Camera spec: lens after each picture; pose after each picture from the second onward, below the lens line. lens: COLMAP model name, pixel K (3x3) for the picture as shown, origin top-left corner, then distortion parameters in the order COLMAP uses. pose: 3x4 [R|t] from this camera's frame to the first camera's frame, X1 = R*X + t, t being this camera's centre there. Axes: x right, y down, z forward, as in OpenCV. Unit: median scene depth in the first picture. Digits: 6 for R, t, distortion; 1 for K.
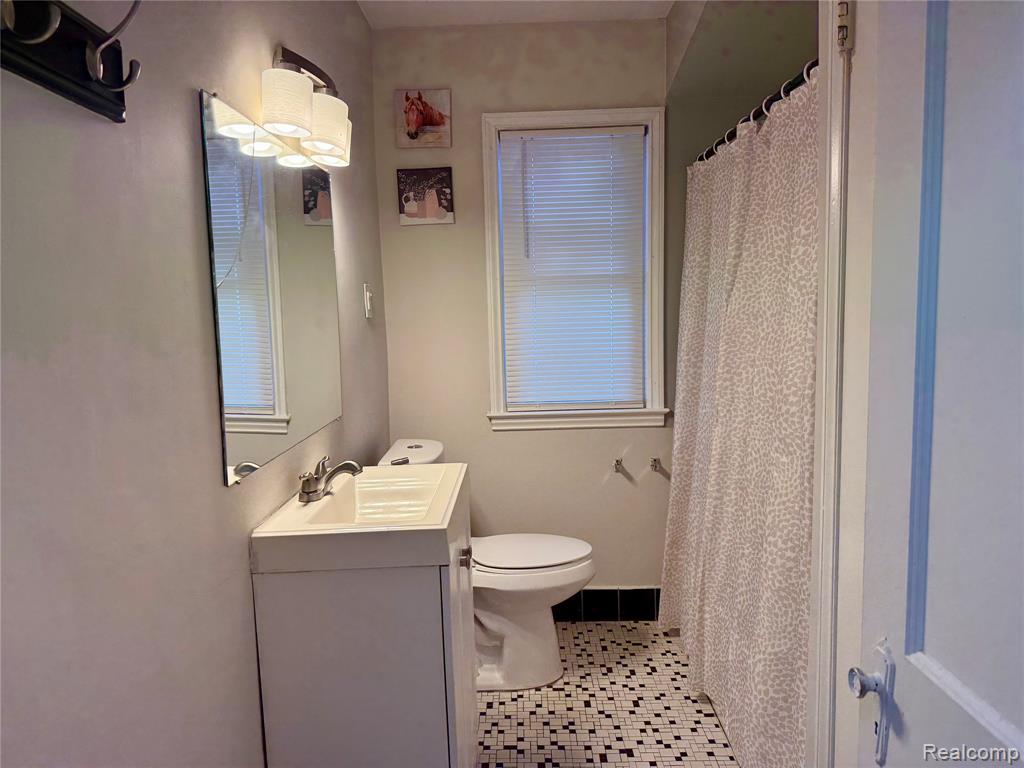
lens RADIAL K [[720.1, 0, 508.3], [0, 720.1, 381.2], [0, 0, 1]] dist [0.059848, -0.051548]
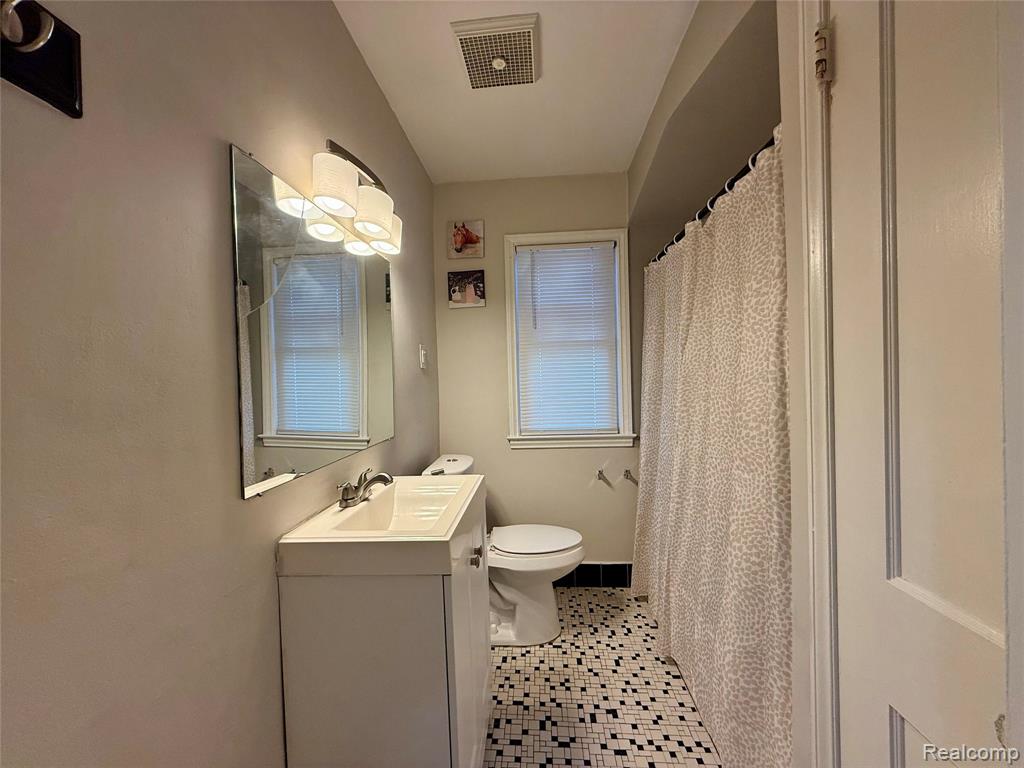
lens RADIAL K [[407.9, 0, 509.7], [0, 407.9, 384.4], [0, 0, 1]] dist [0.000721, 0.000826]
pose [[0.998563, 0.000127, -0.053589, 0.025179], [-0.004777, 0.996227, -0.086656, 0.015003], [0.053375, 0.086787, 0.994796, 0.242792]]
